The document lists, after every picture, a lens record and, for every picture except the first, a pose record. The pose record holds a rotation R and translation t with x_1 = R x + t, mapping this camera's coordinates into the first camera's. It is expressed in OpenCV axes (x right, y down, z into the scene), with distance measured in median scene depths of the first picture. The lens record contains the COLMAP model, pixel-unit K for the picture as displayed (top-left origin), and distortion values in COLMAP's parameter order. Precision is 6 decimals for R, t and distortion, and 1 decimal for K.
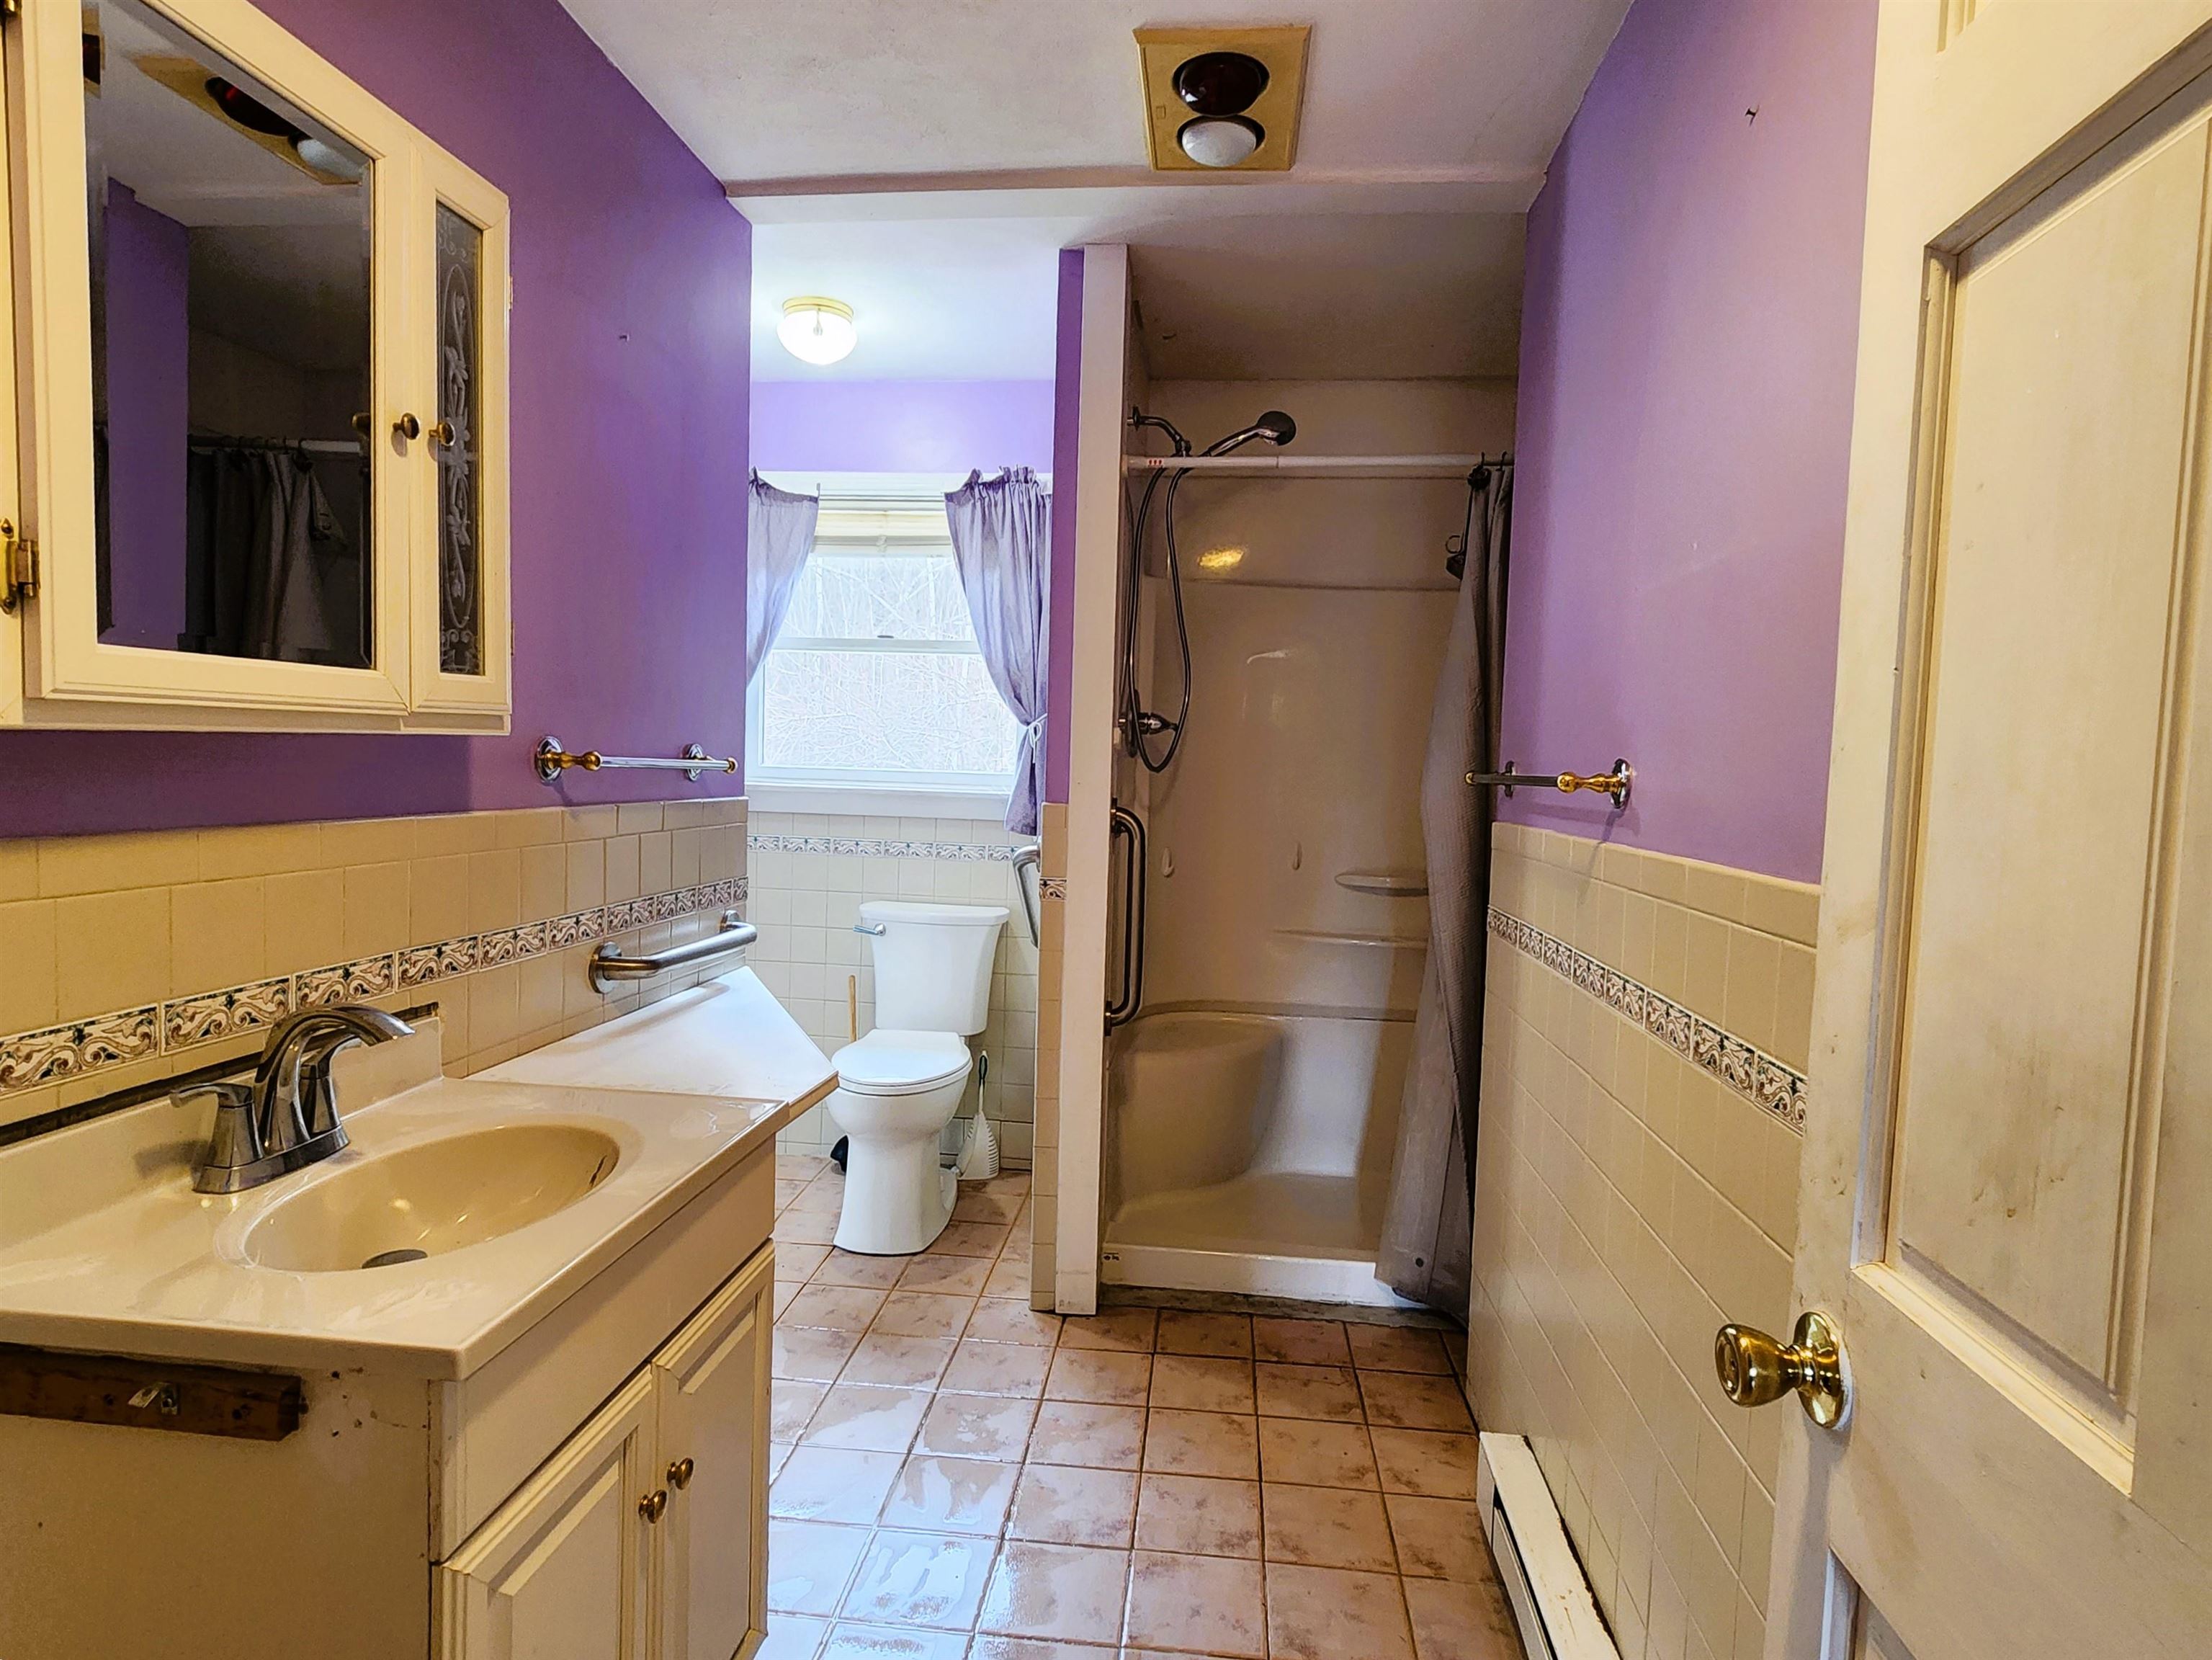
lens RADIAL K [[1079.4, 0, 1116.5], [0, 1079.4, 825.9], [0, 0, 1]] dist [0.008915, -0.000545]
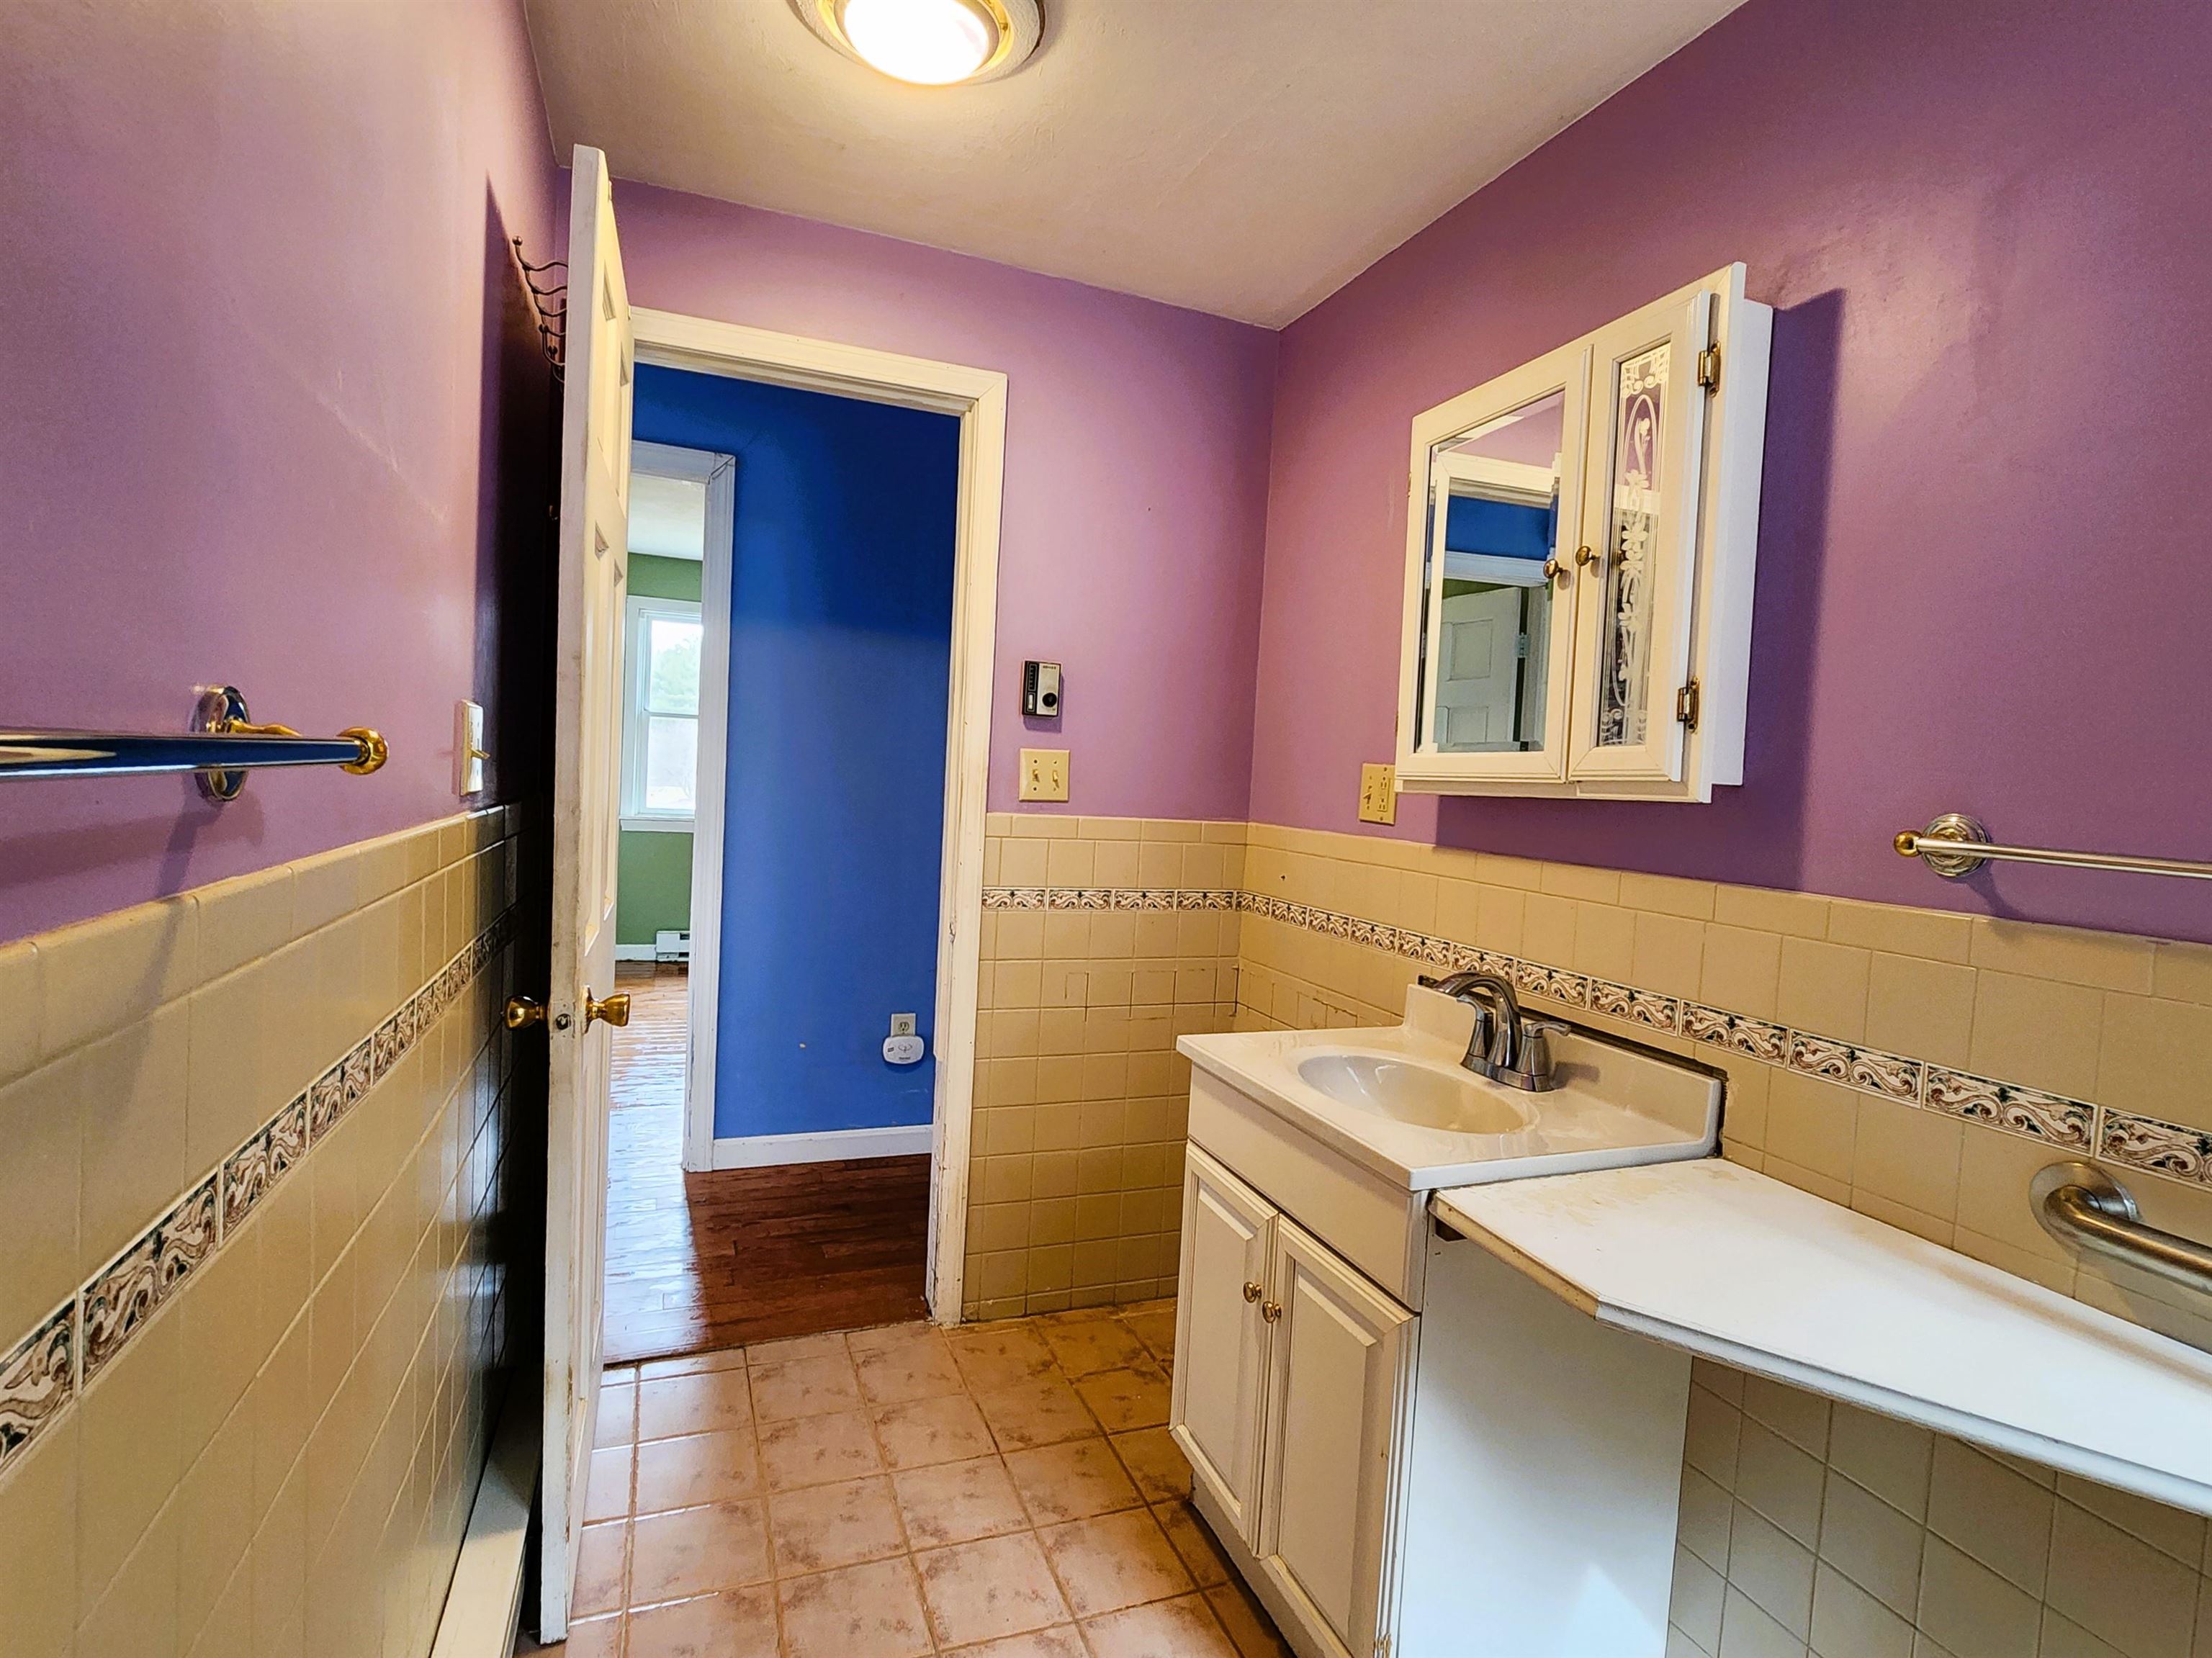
lens RADIAL K [[1079.2, 0, 1108.4], [0, 1079.2, 831.2], [0, 0, 1]] dist [0.008915, -0.000545]
pose [[-0.887999, -0.008151, -0.459773, 0.325615], [-0.063588, 0.992414, 0.105218, -0.120604], [0.455428, 0.122670, -0.881781, 1.530424]]
